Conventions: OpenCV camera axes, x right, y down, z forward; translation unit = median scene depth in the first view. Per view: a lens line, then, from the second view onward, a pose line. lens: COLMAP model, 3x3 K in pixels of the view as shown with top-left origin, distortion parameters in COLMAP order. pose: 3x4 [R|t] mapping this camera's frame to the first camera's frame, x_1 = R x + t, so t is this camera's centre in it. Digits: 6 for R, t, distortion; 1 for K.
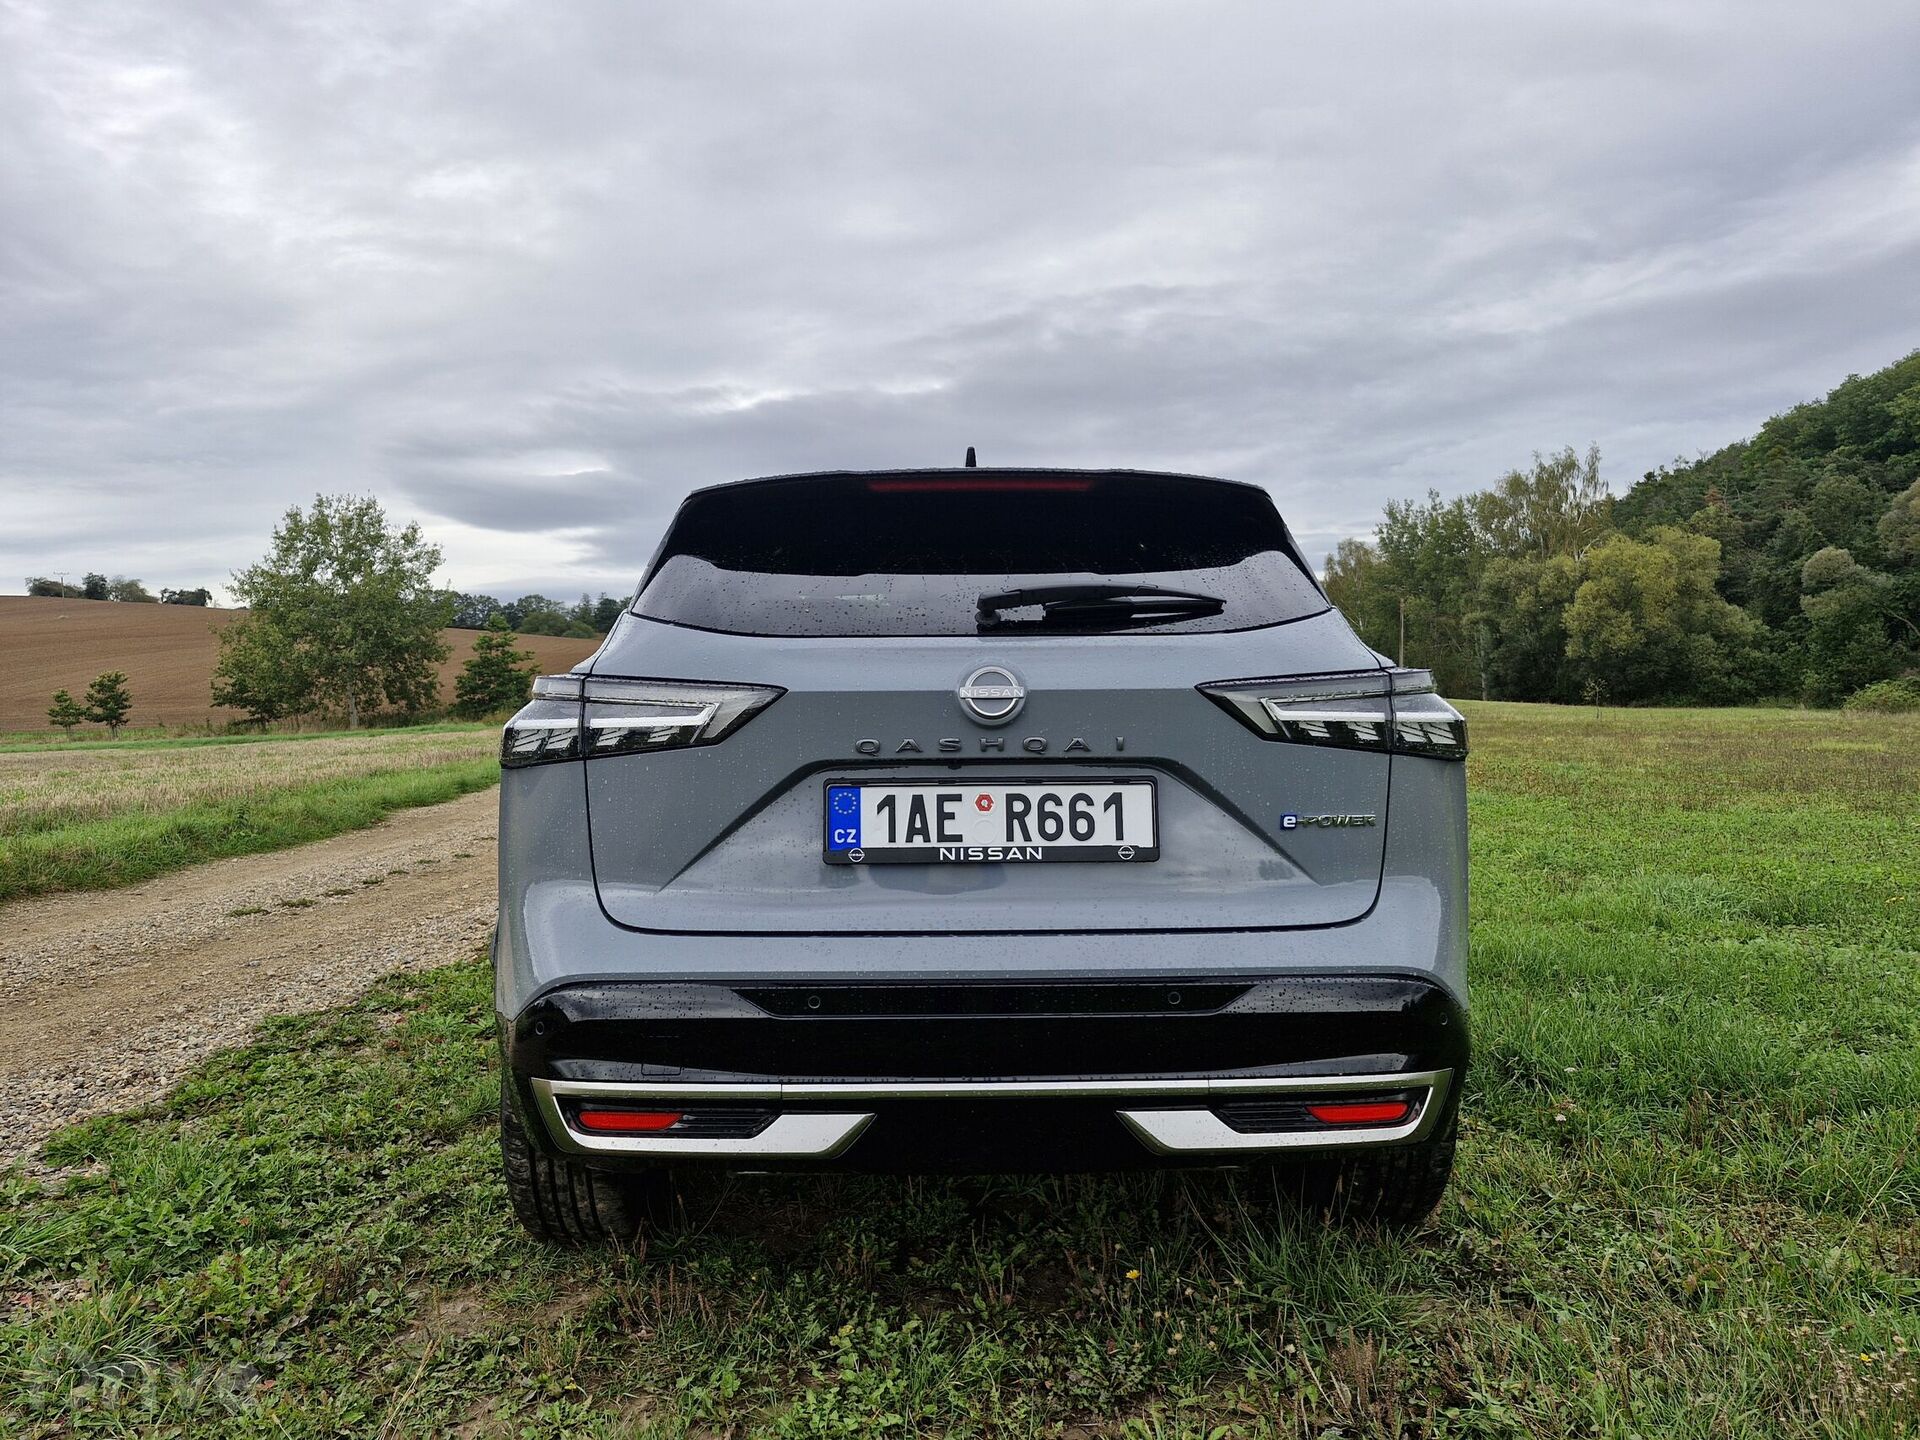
lens RADIAL K [[1399.5, 0, 955.8], [0, 1399.5, 734.4], [0, 0, 1]] dist [0.057230, -0.015415]
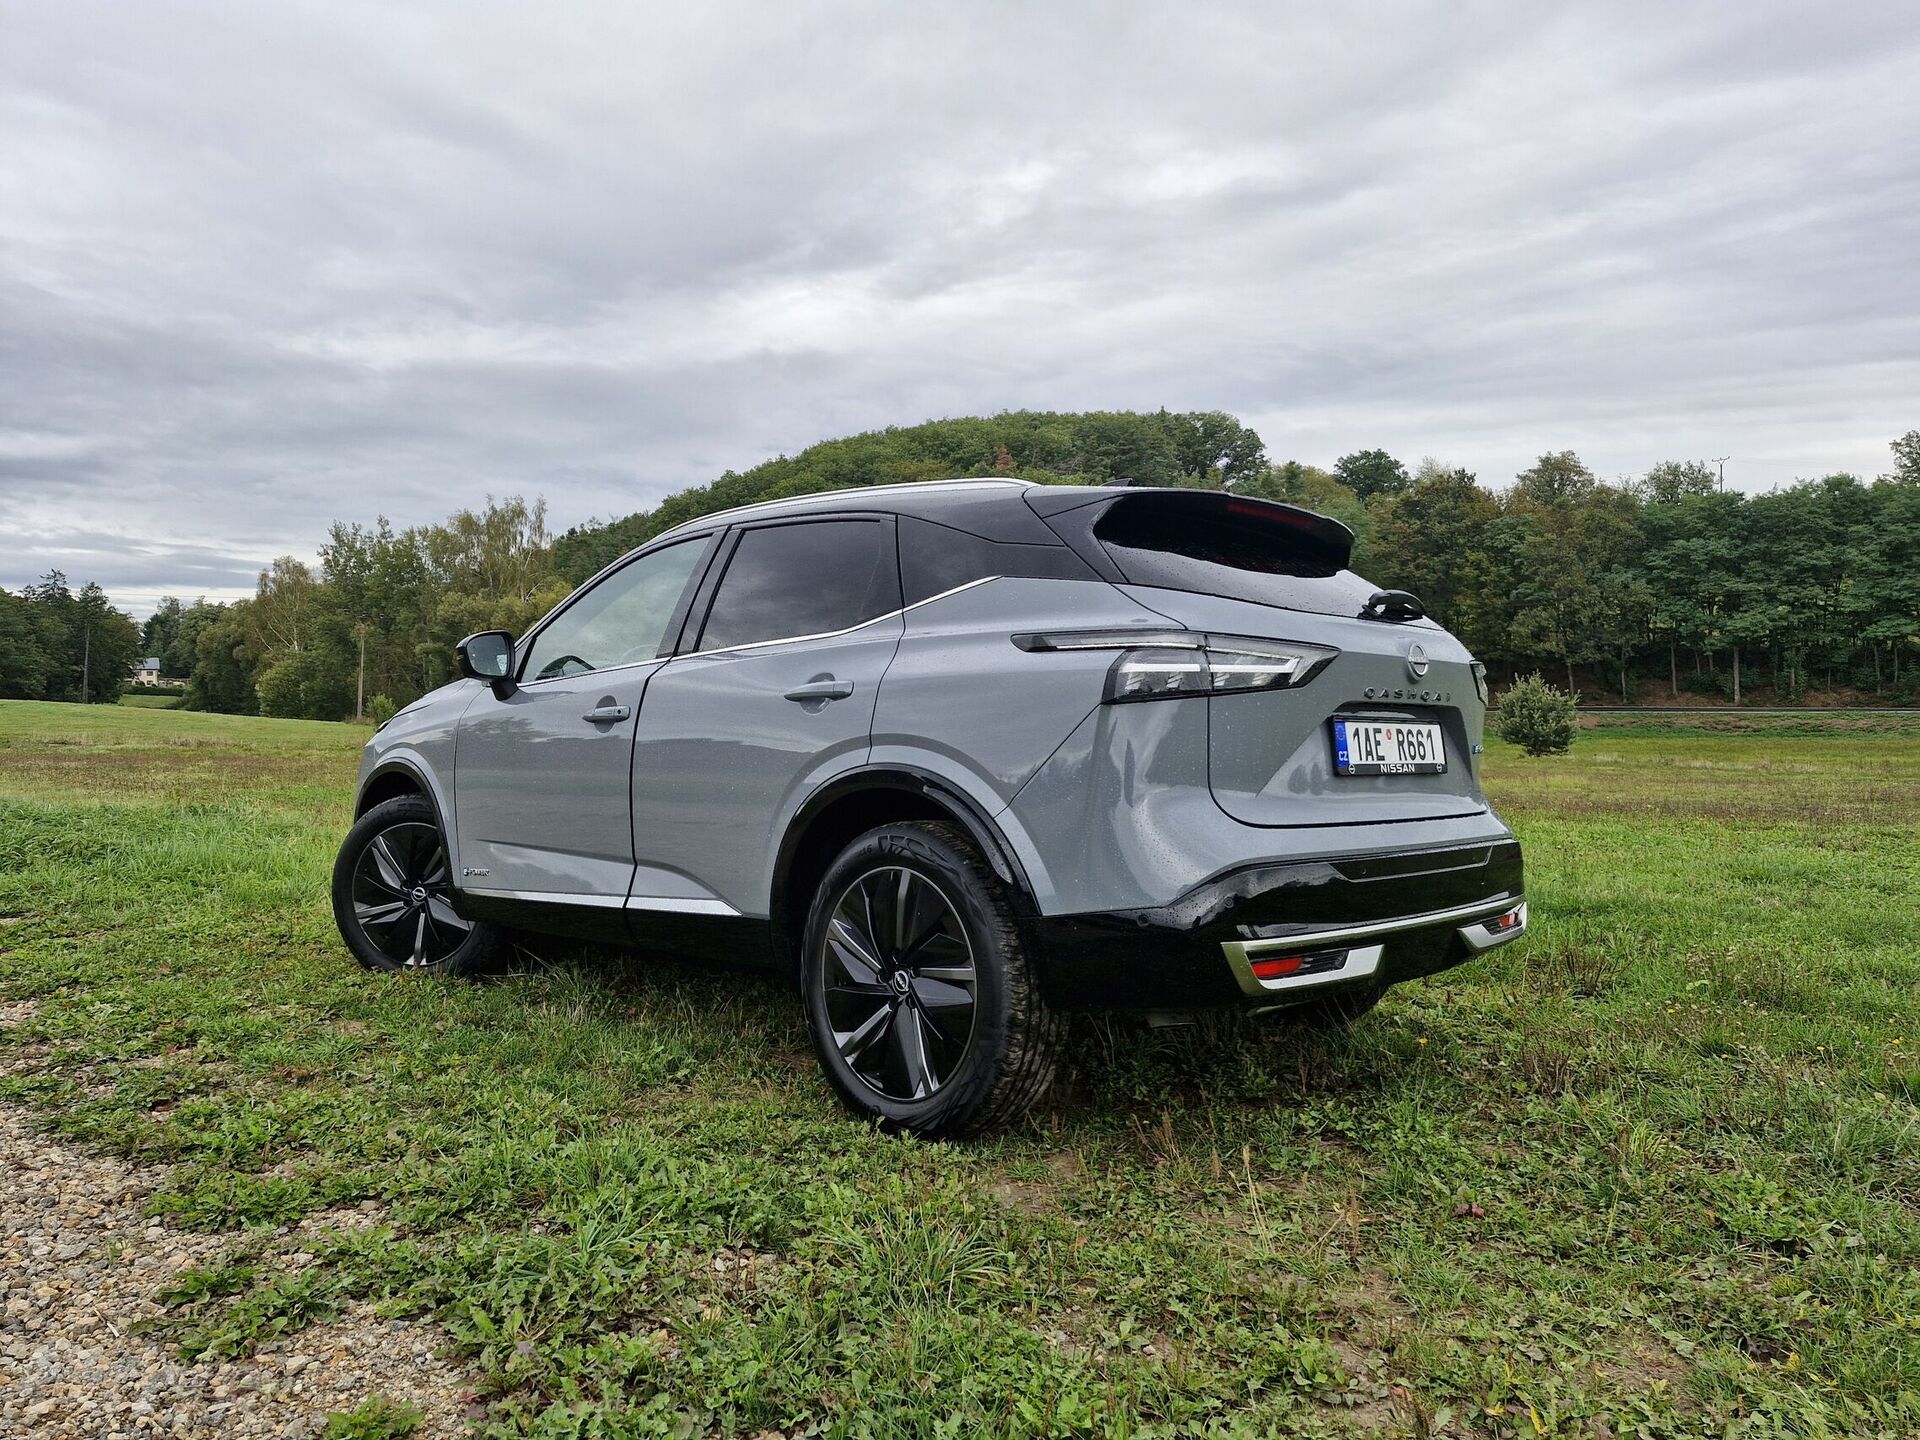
lens RADIAL K [[1399.5, 0, 965.4], [0, 1399.5, 711.5], [0, 0, 1]] dist [0.057230, -0.015415]
pose [[0.711197, 0.029643, 0.702368, -1.326626], [-0.000236, 0.999121, -0.041929, 0.085446], [-0.702993, 0.029654, 0.710578, 0.245938]]
